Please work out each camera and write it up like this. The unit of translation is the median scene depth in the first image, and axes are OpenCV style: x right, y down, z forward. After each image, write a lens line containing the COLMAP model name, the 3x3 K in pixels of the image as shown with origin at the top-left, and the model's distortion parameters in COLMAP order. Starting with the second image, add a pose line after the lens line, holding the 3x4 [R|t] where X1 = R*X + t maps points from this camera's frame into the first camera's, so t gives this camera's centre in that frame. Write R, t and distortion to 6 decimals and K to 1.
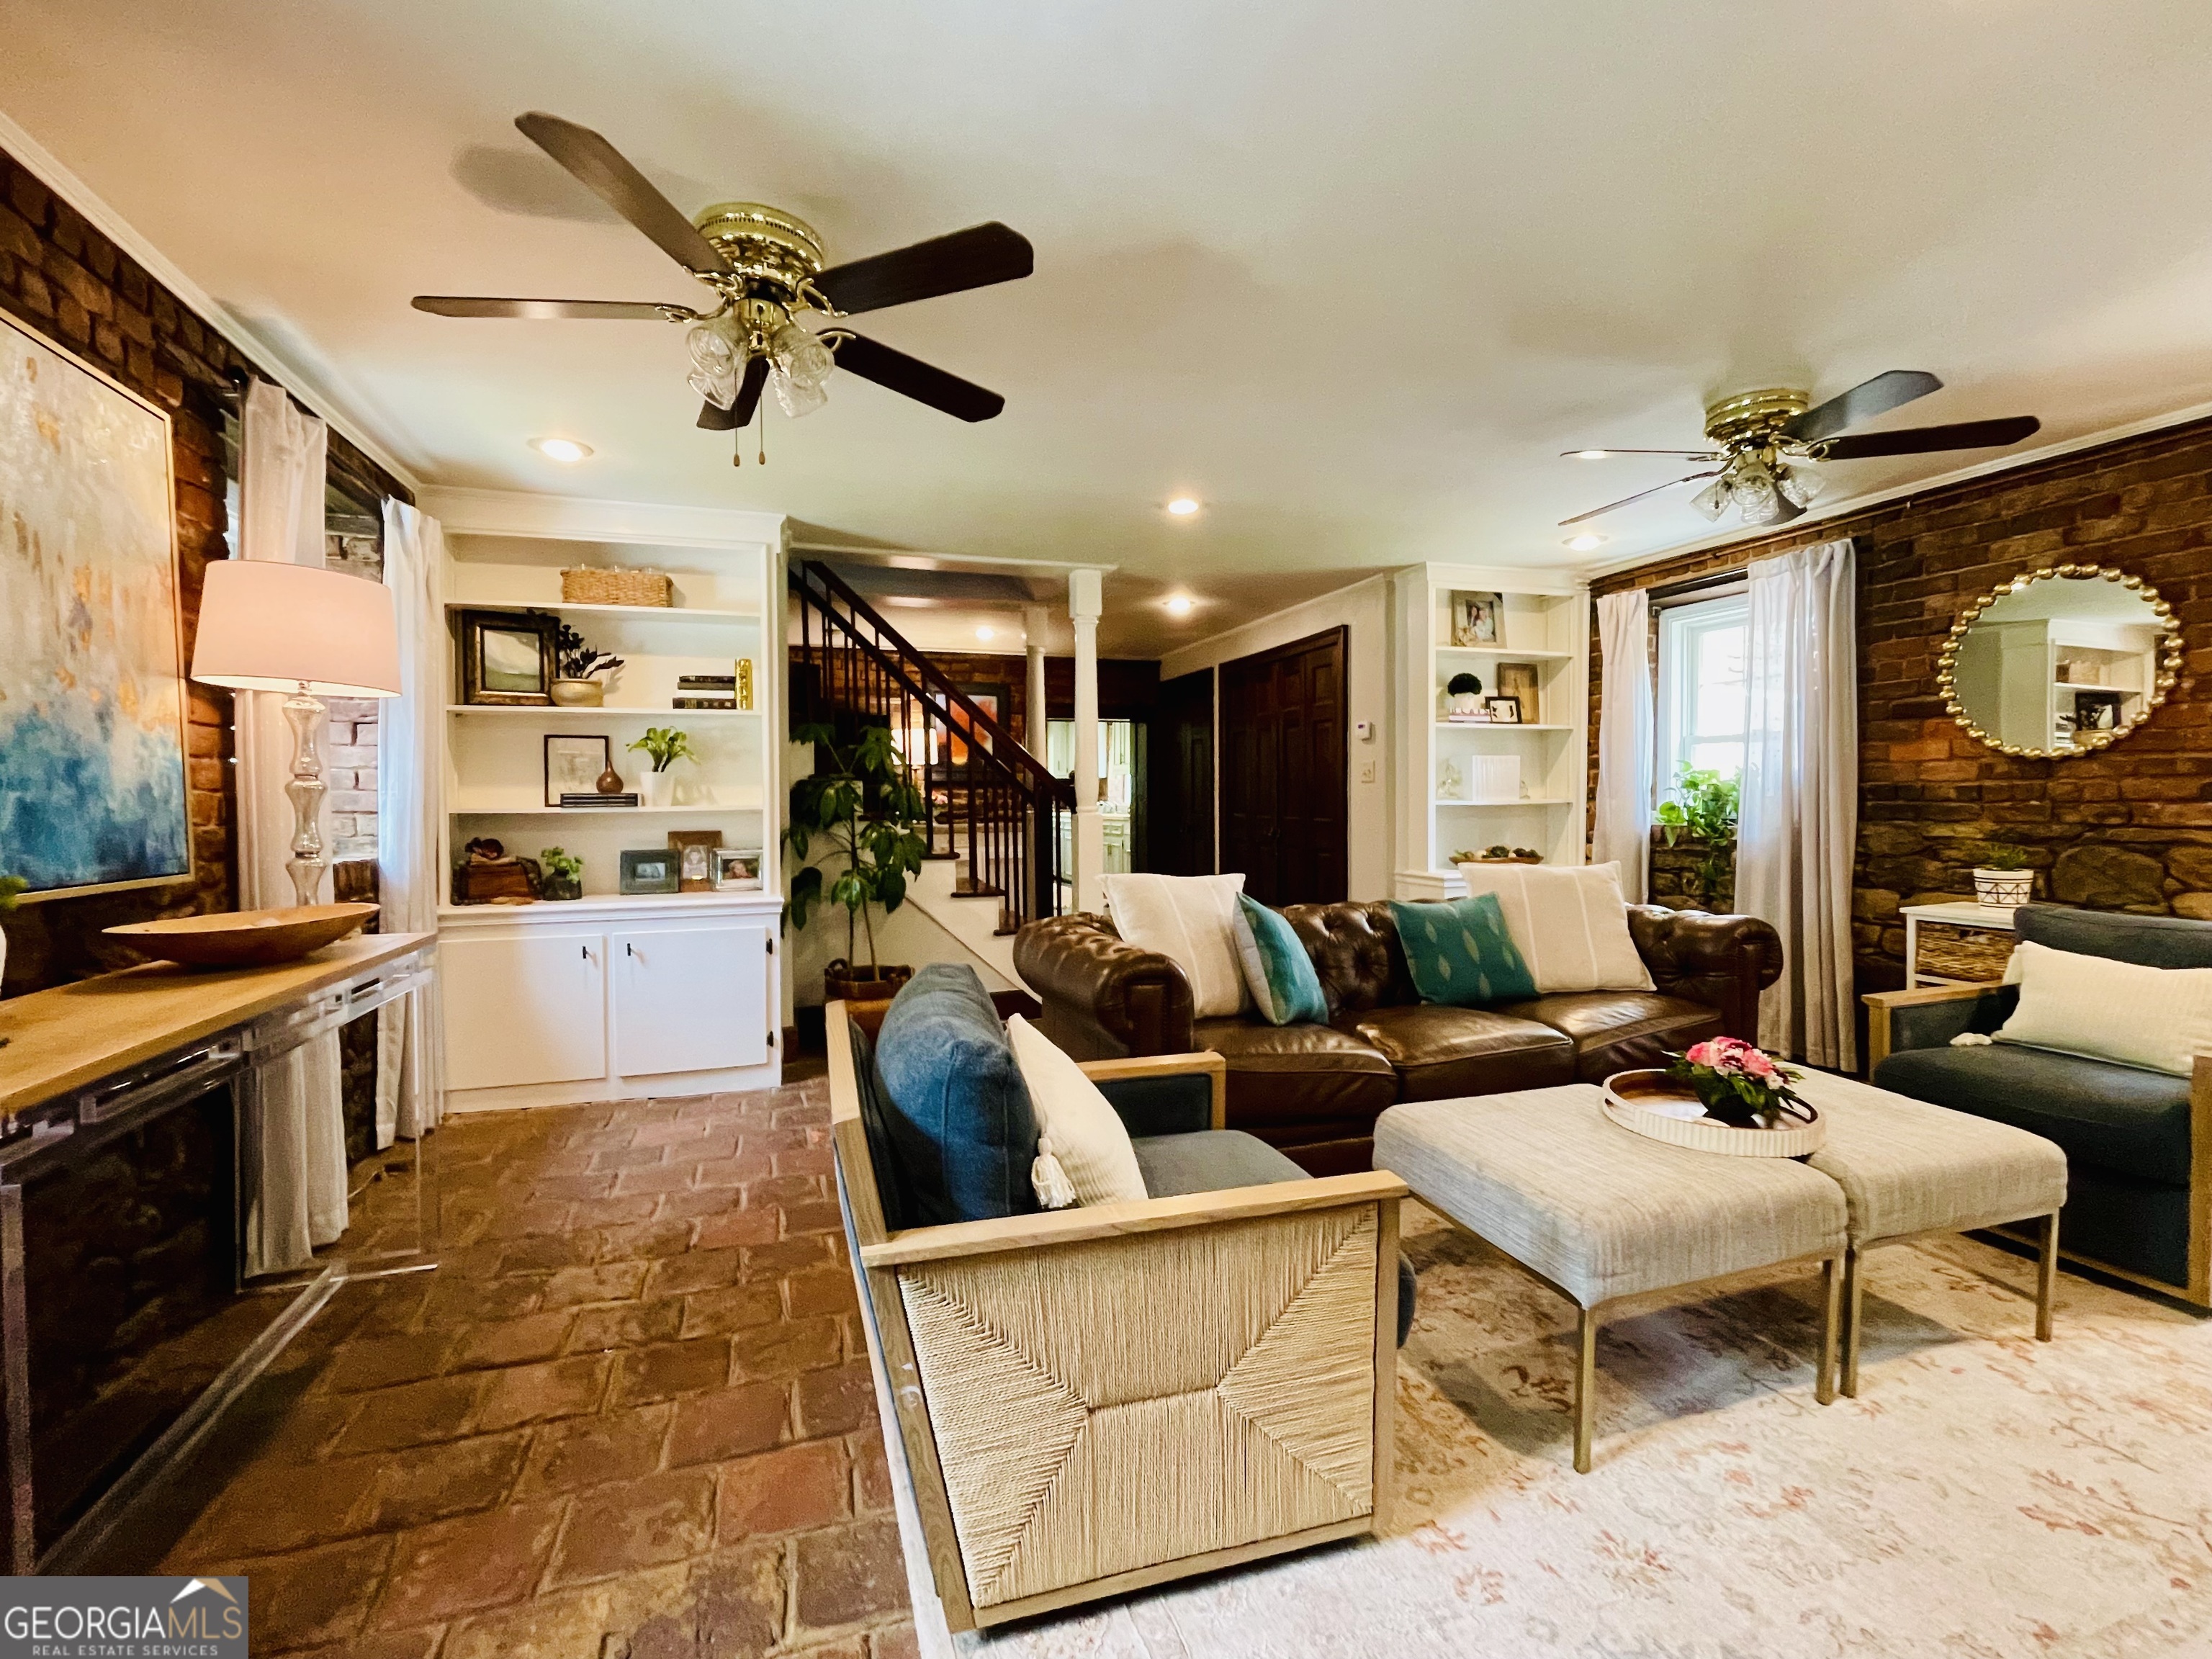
lens RADIAL K [[967.7, 0, 1100.2], [0, 967.7, 815.8], [0, 0, 1]] dist [0.009082, -0.004867]
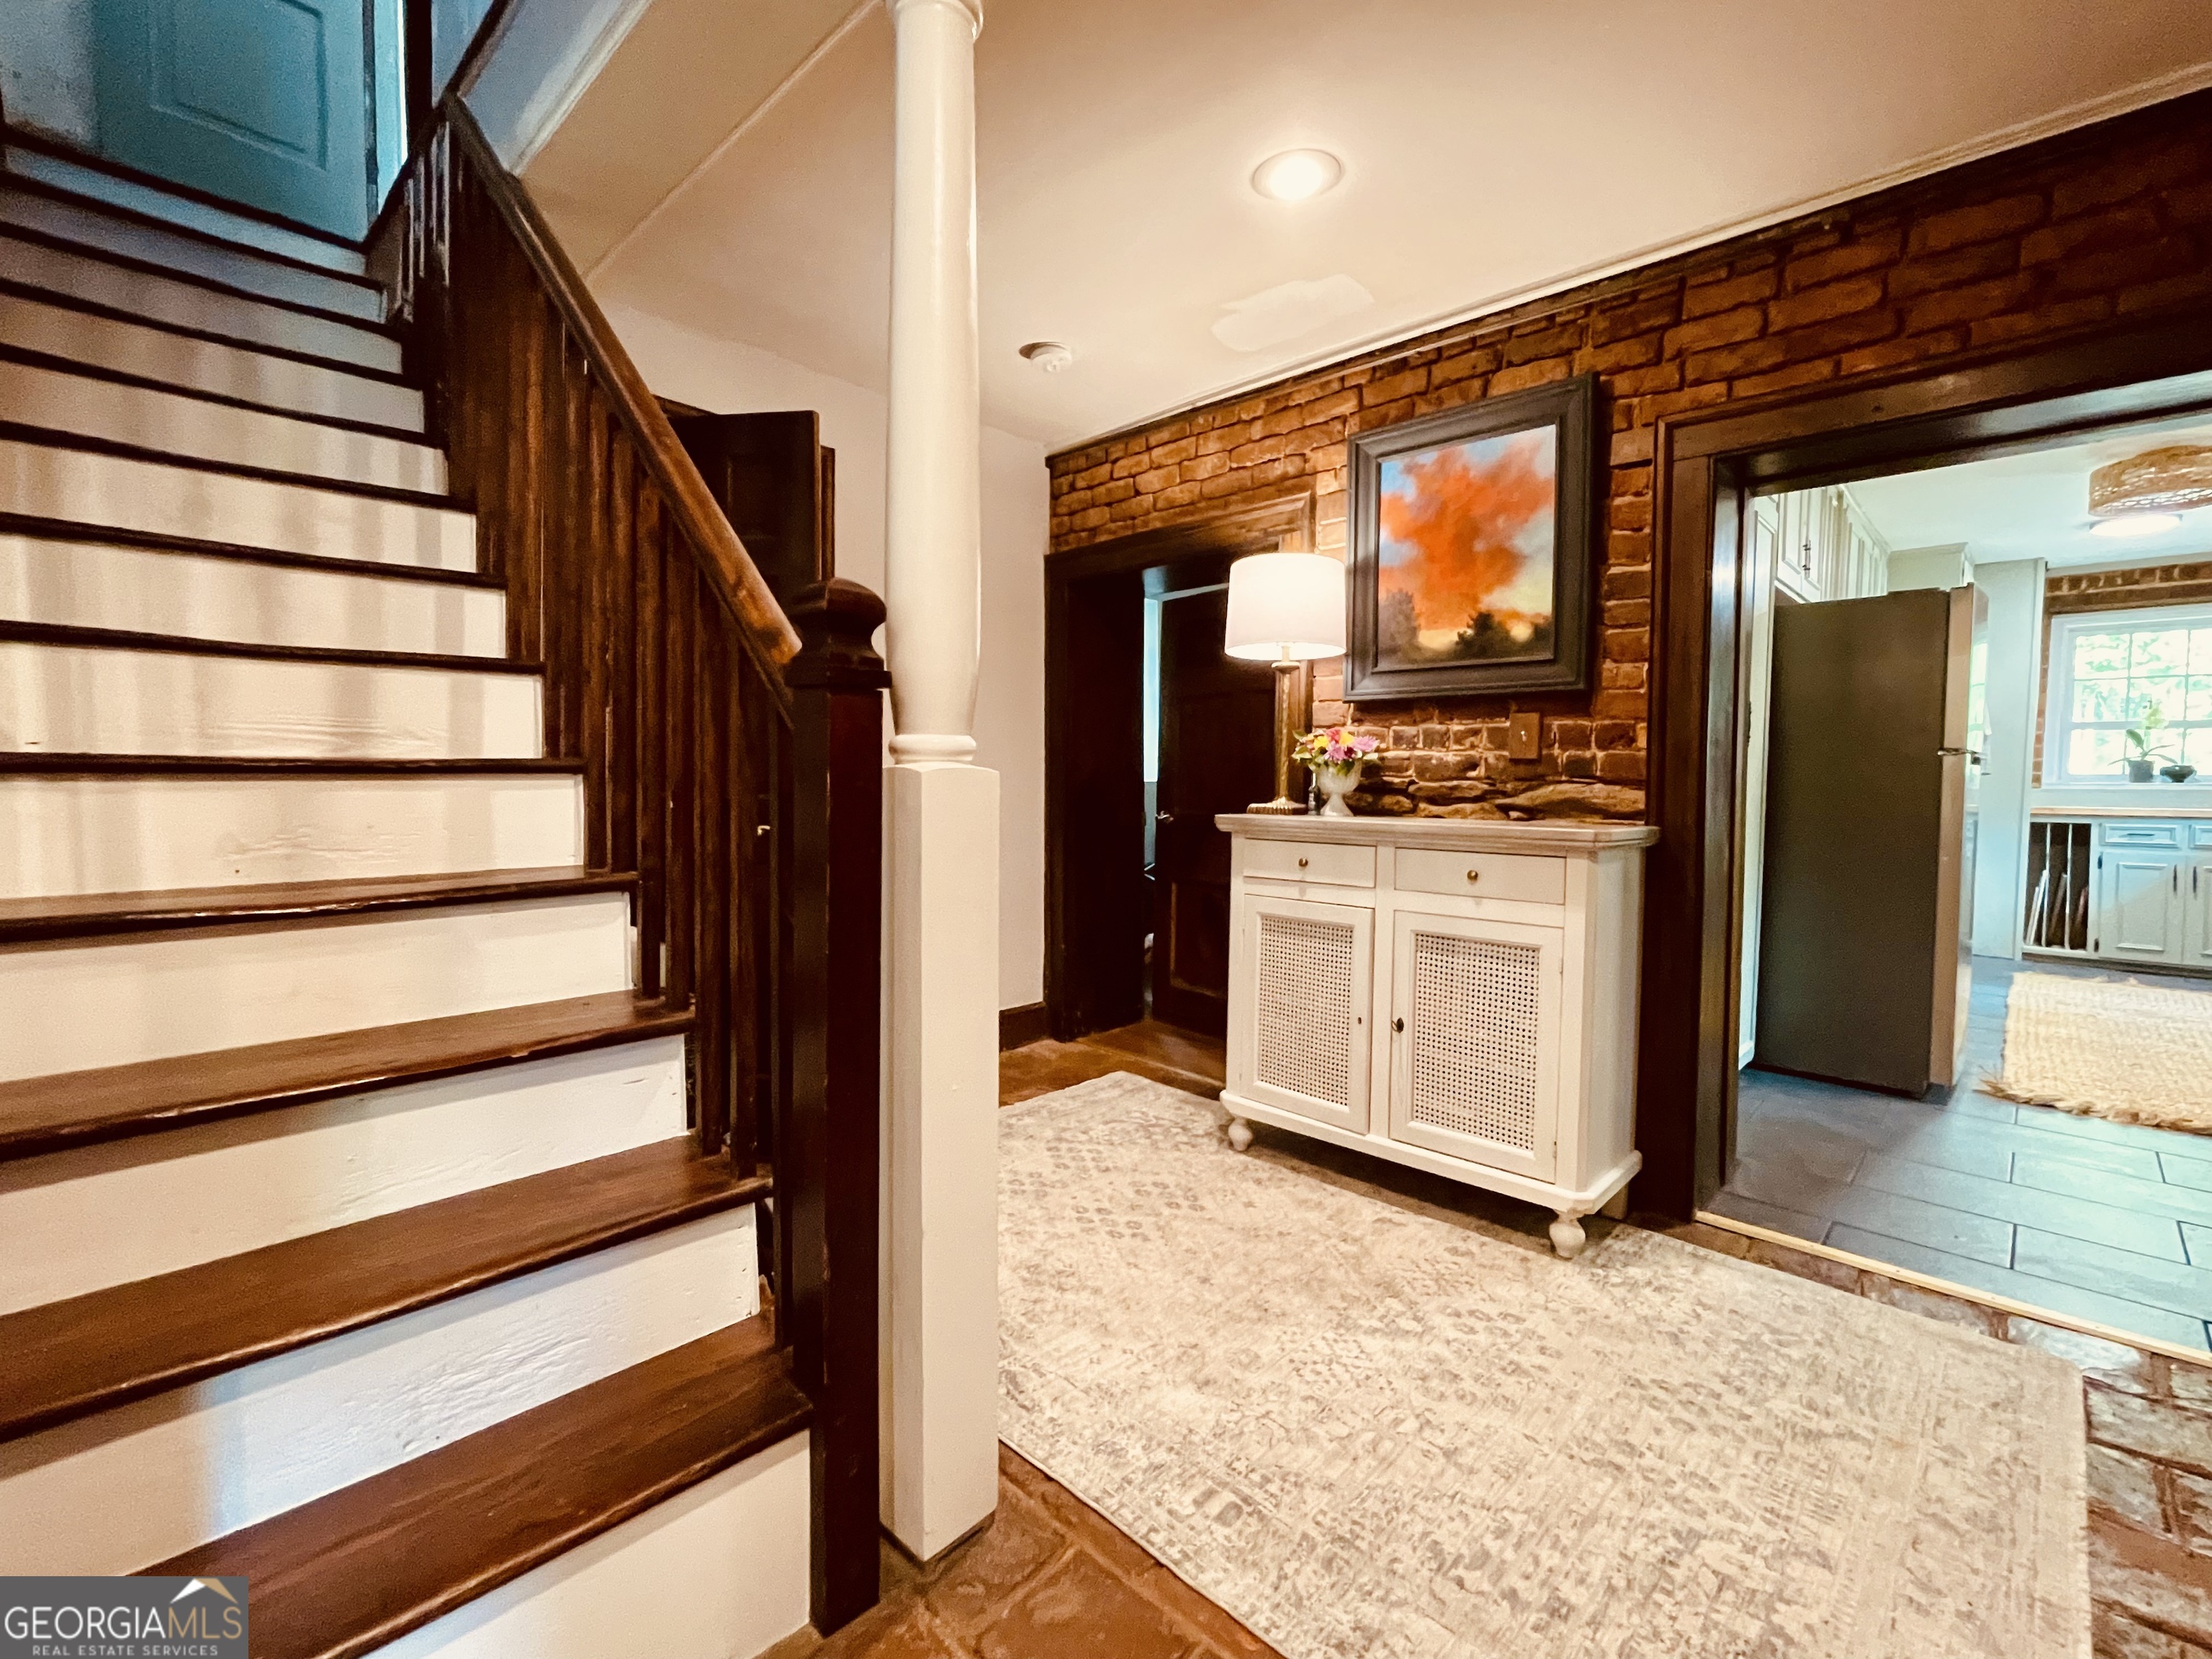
lens RADIAL K [[967.7, 0, 1100.2], [0, 967.7, 815.8], [0, 0, 1]] dist [0.009082, -0.004867]
pose [[0.459247, 0.053498, -0.886696, 0.236046], [-0.032326, 0.998530, 0.043503, -0.008338], [0.887720, 0.008685, 0.460301, 1.499775]]
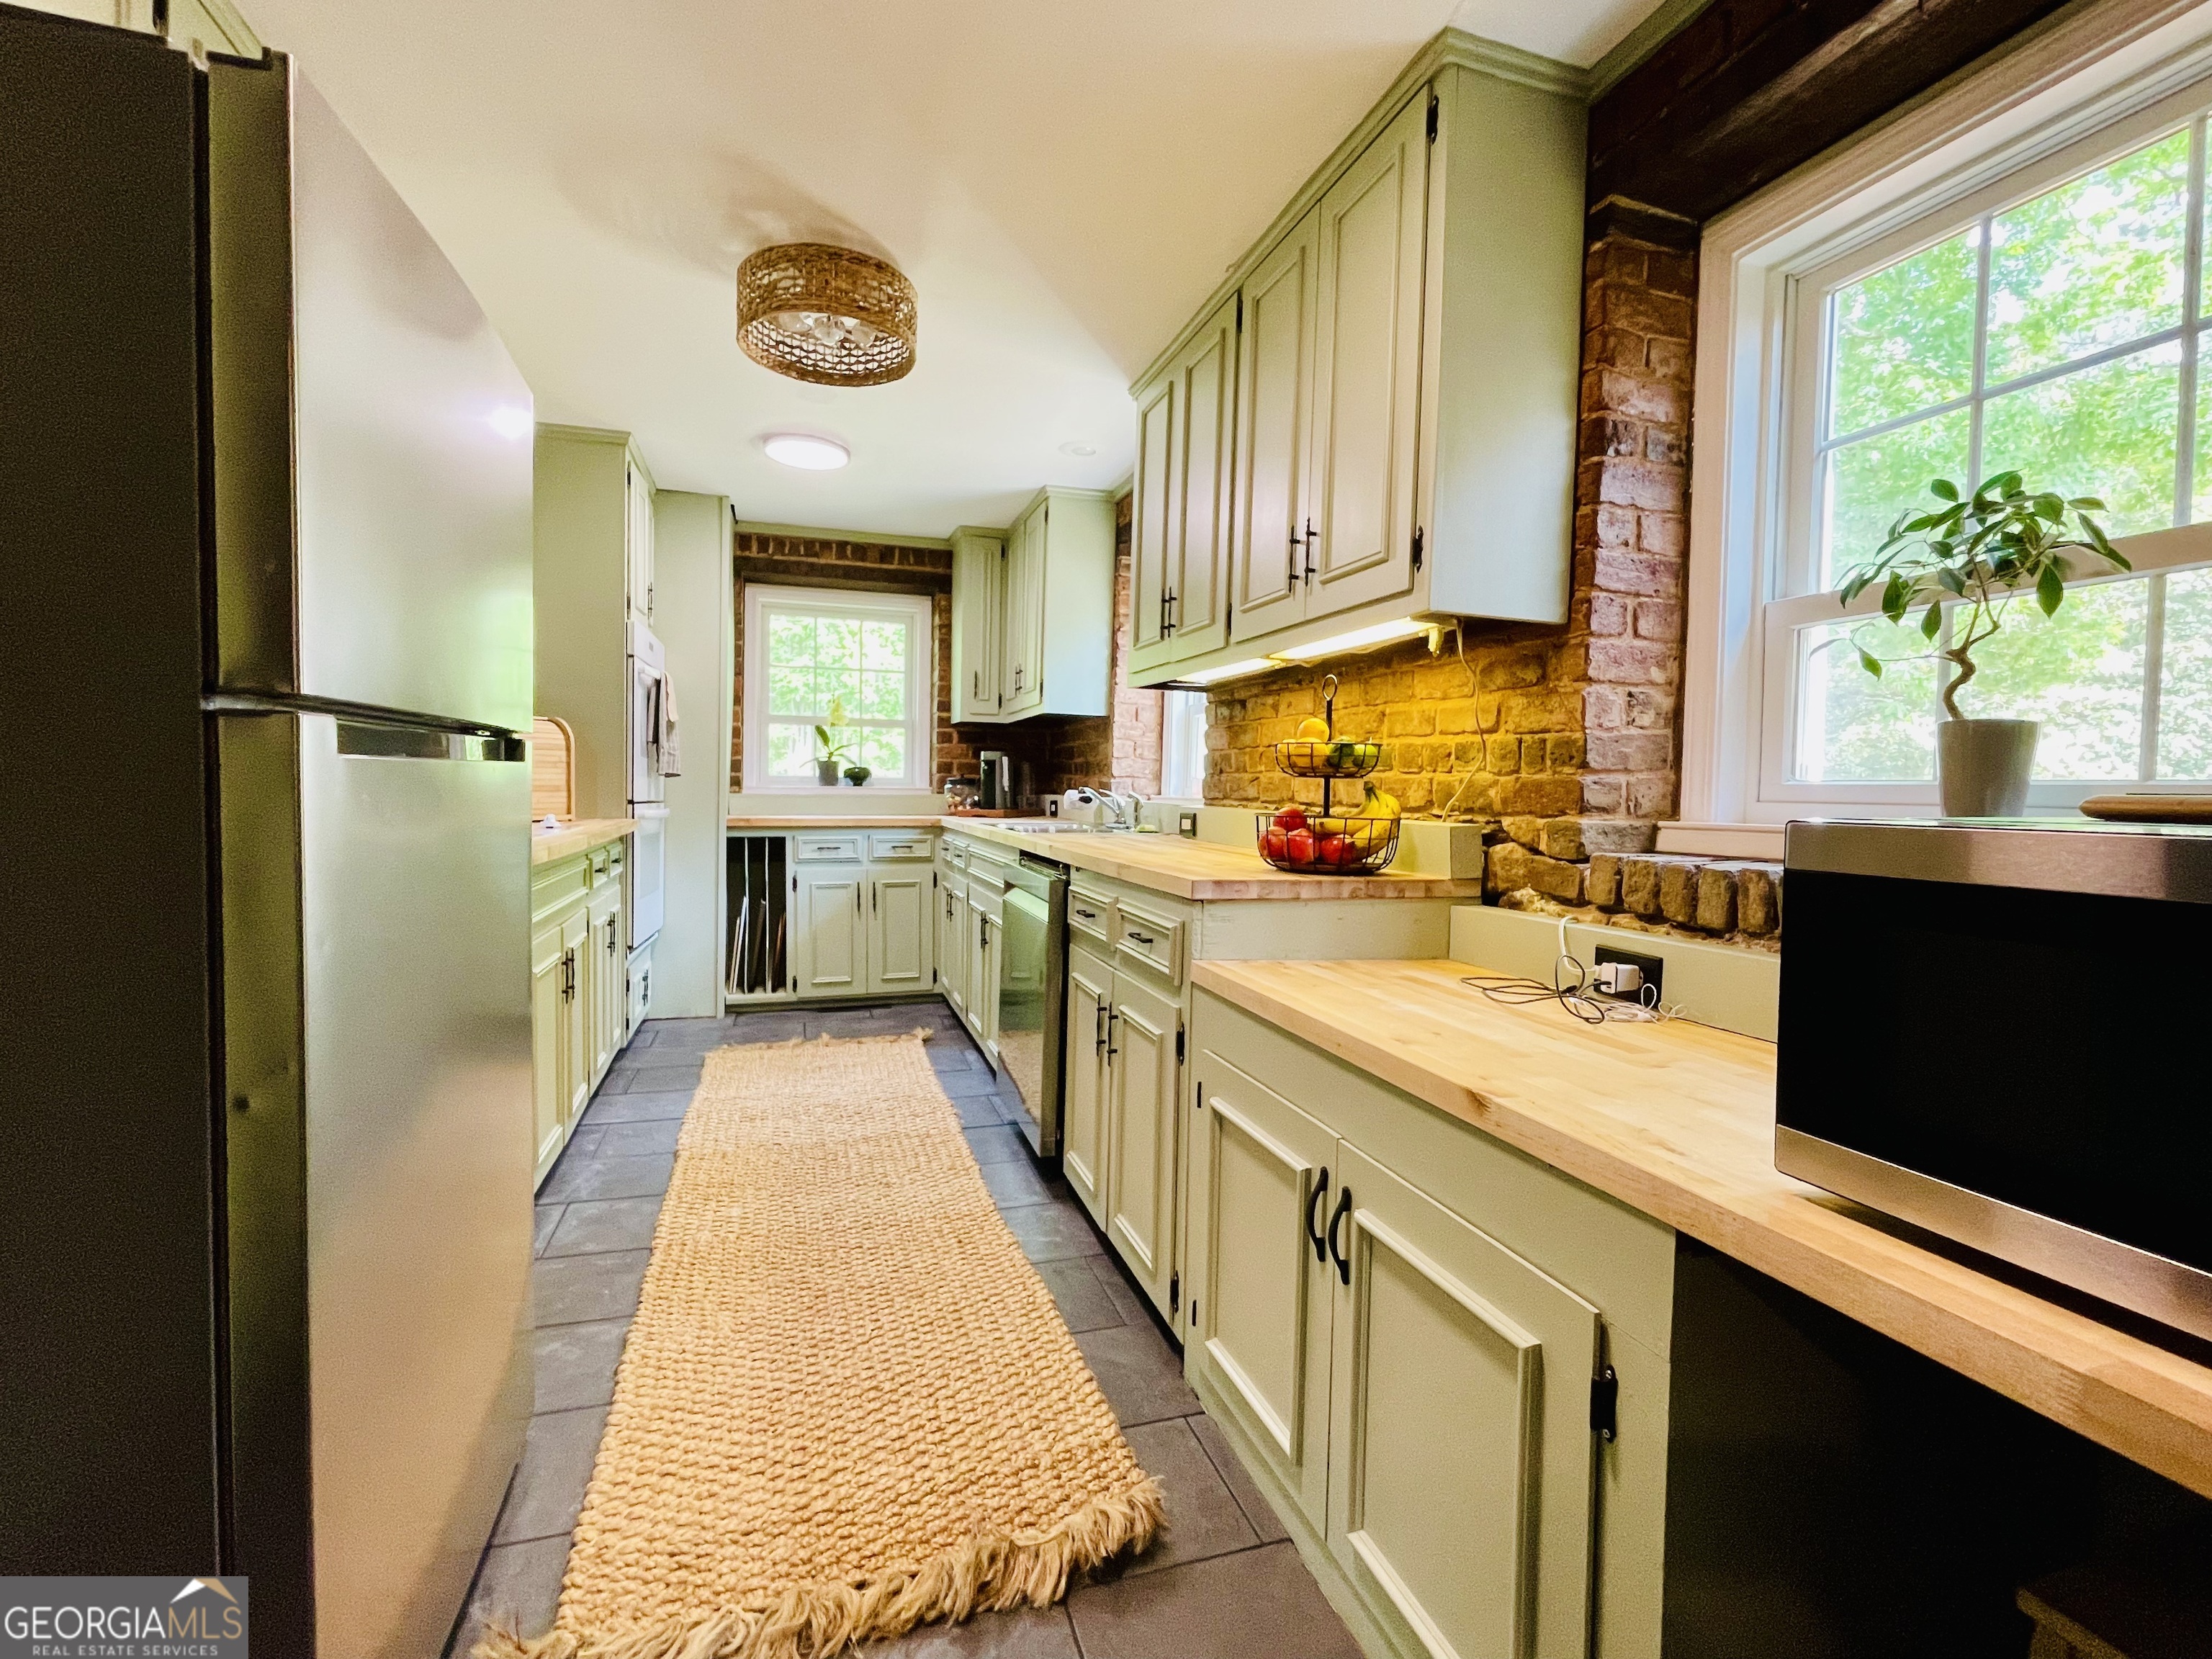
lens RADIAL K [[967.7, 0, 1100.2], [0, 967.7, 815.8], [0, 0, 1]] dist [0.009082, -0.004867]
pose [[0.999612, 0.026750, -0.007794, 0.021675], [-0.026674, 0.999597, 0.009664, -0.028372], [0.008049, -0.009452, 0.999923, 2.305394]]
